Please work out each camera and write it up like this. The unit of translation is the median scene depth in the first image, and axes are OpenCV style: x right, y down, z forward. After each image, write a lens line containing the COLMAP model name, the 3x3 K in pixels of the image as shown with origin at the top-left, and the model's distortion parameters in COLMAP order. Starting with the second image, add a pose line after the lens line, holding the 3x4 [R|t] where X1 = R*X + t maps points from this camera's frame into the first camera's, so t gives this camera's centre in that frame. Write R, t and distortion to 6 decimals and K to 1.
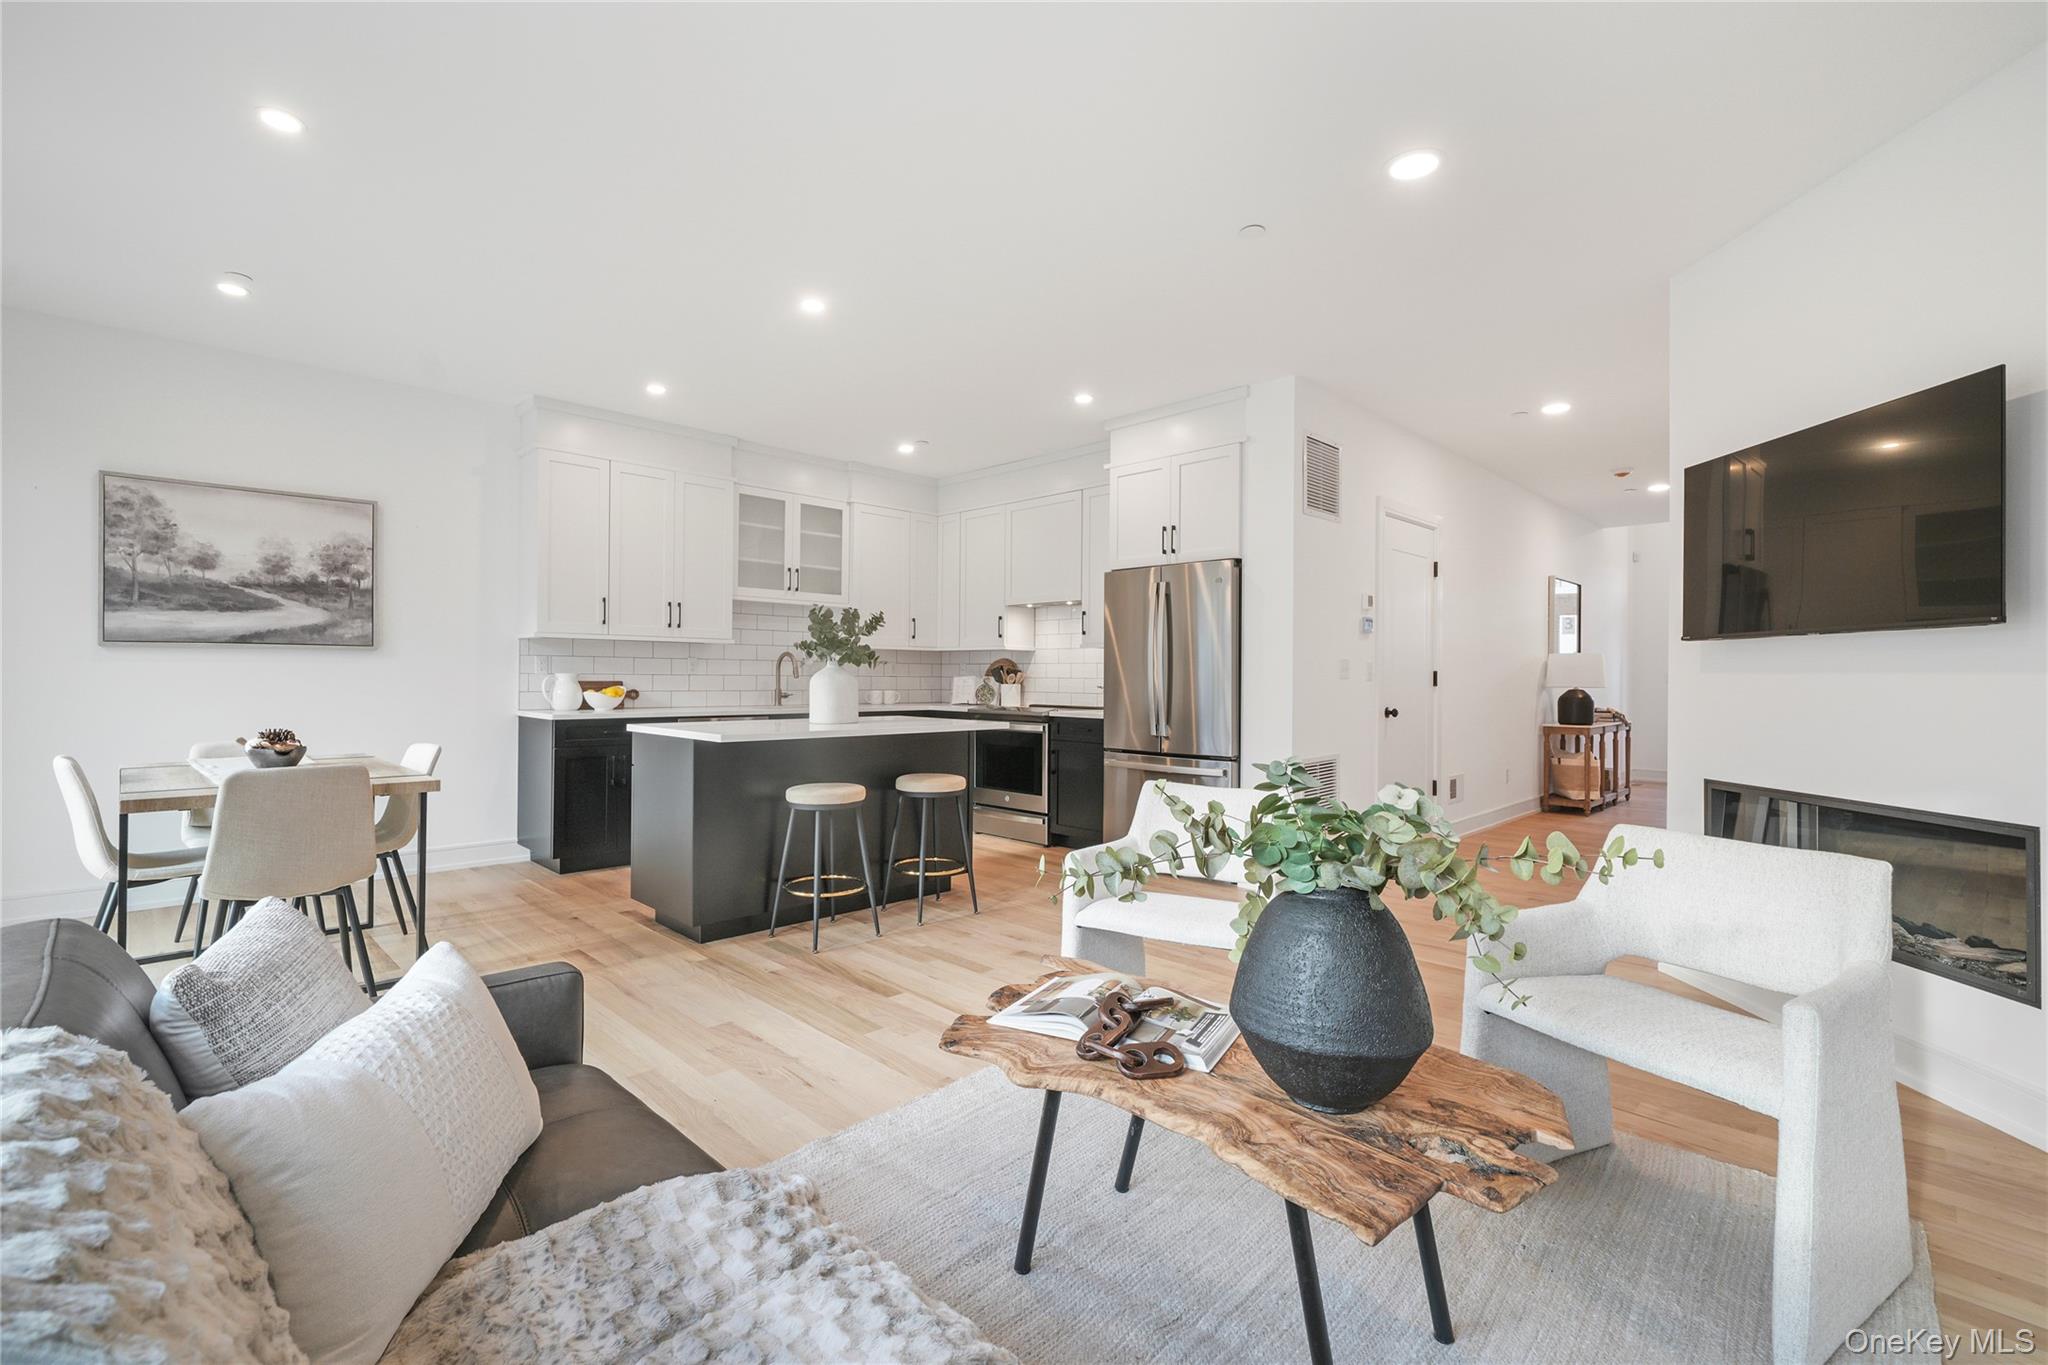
lens RADIAL K [[895.5, 0, 1027.2], [0, 895.5, 679.4], [0, 0, 1]] dist [-0.001217, -0.000095]
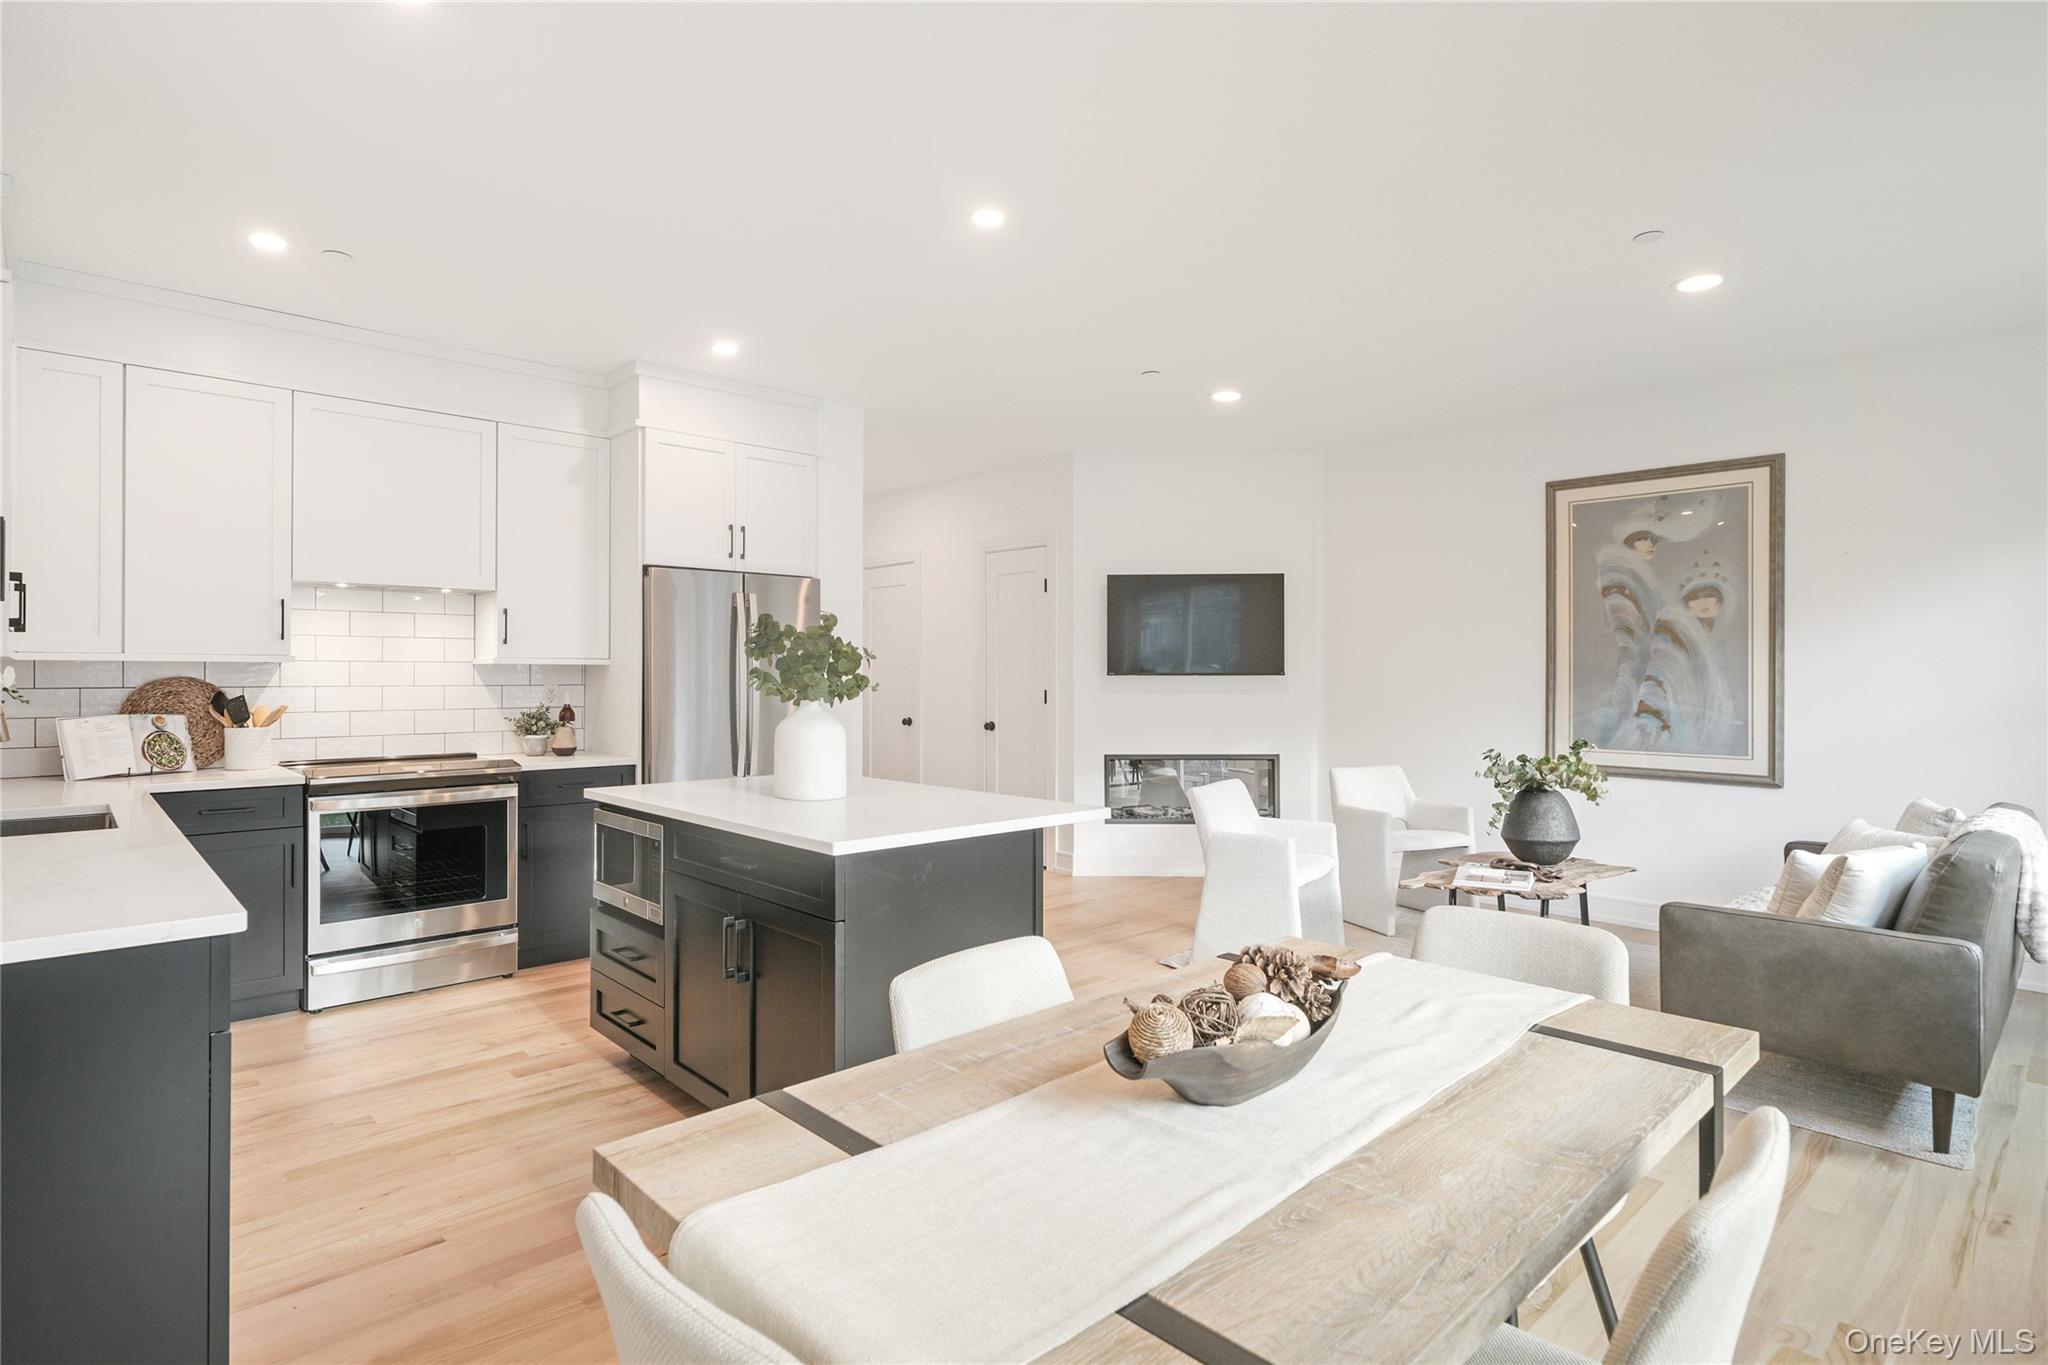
lens RADIAL K [[1039.2, 0, 1024.0], [0, 1039.2, 682.5], [0, 0, 1]] dist [-0.000848, -0.000087]
pose [[0.038633, -0.015375, 0.999135, -0.804445], [0.002865, 0.999879, 0.015276, -0.038111], [-0.999249, 0.002273, 0.038673, 0.690490]]
